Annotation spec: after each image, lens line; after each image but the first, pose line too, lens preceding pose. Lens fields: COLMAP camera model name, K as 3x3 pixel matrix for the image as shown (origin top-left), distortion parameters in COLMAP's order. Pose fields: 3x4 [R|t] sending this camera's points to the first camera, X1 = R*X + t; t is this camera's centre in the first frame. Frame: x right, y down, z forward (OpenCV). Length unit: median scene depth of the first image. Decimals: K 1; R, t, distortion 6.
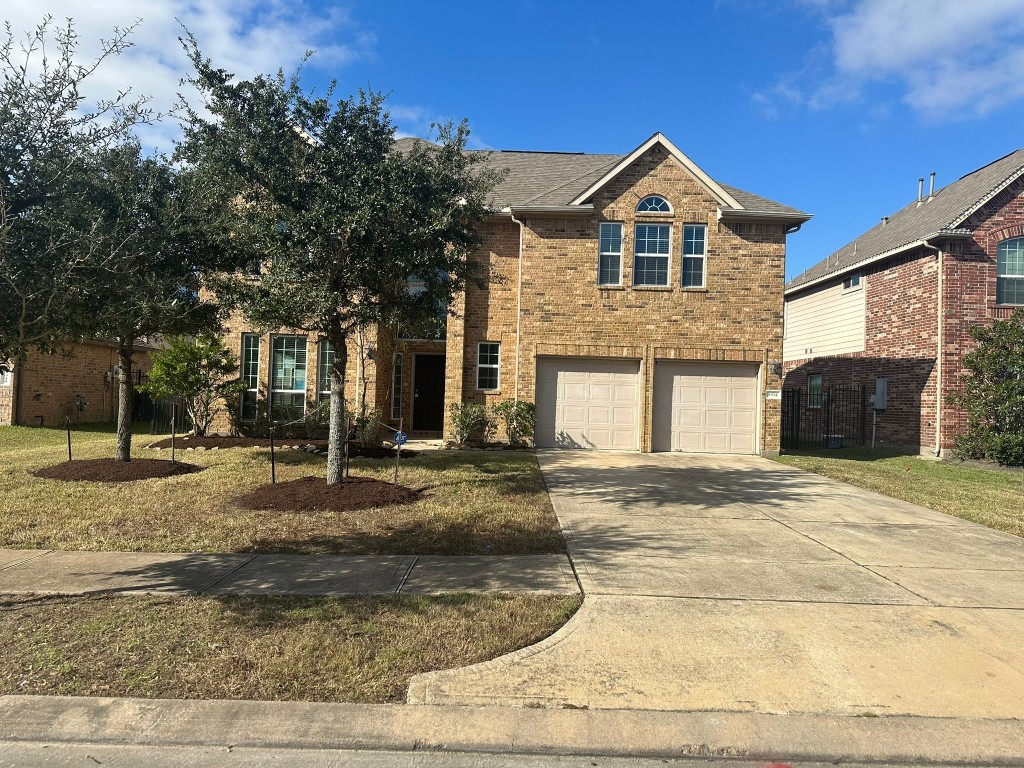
lens RADIAL K [[701.8, 0, 502.2], [0, 701.8, 379.3], [0, 0, 1]] dist [0.027211, -0.035599]
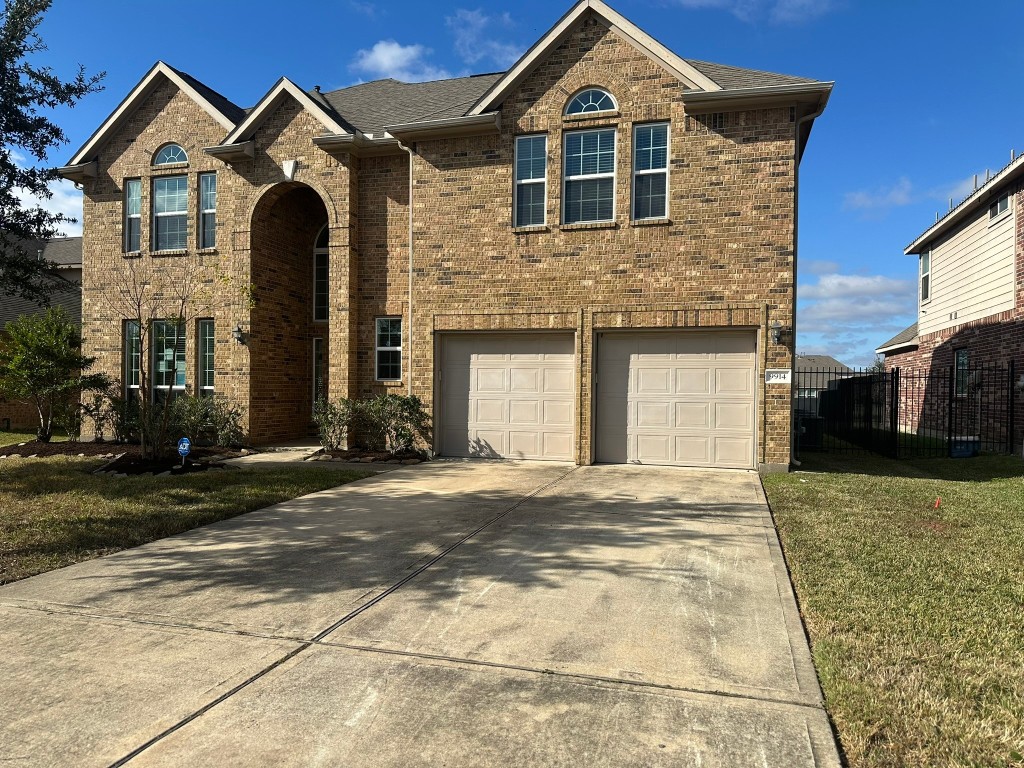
lens RADIAL K [[716.7, 0, 507.1], [0, 716.7, 402.3], [0, 0, 1]] dist [0.024146, -0.049741]
pose [[0.959606, -0.015184, -0.280936, 0.329713], [0.025536, 0.999122, 0.033225, 0.017009], [0.280185, -0.039057, 0.959151, 0.300667]]
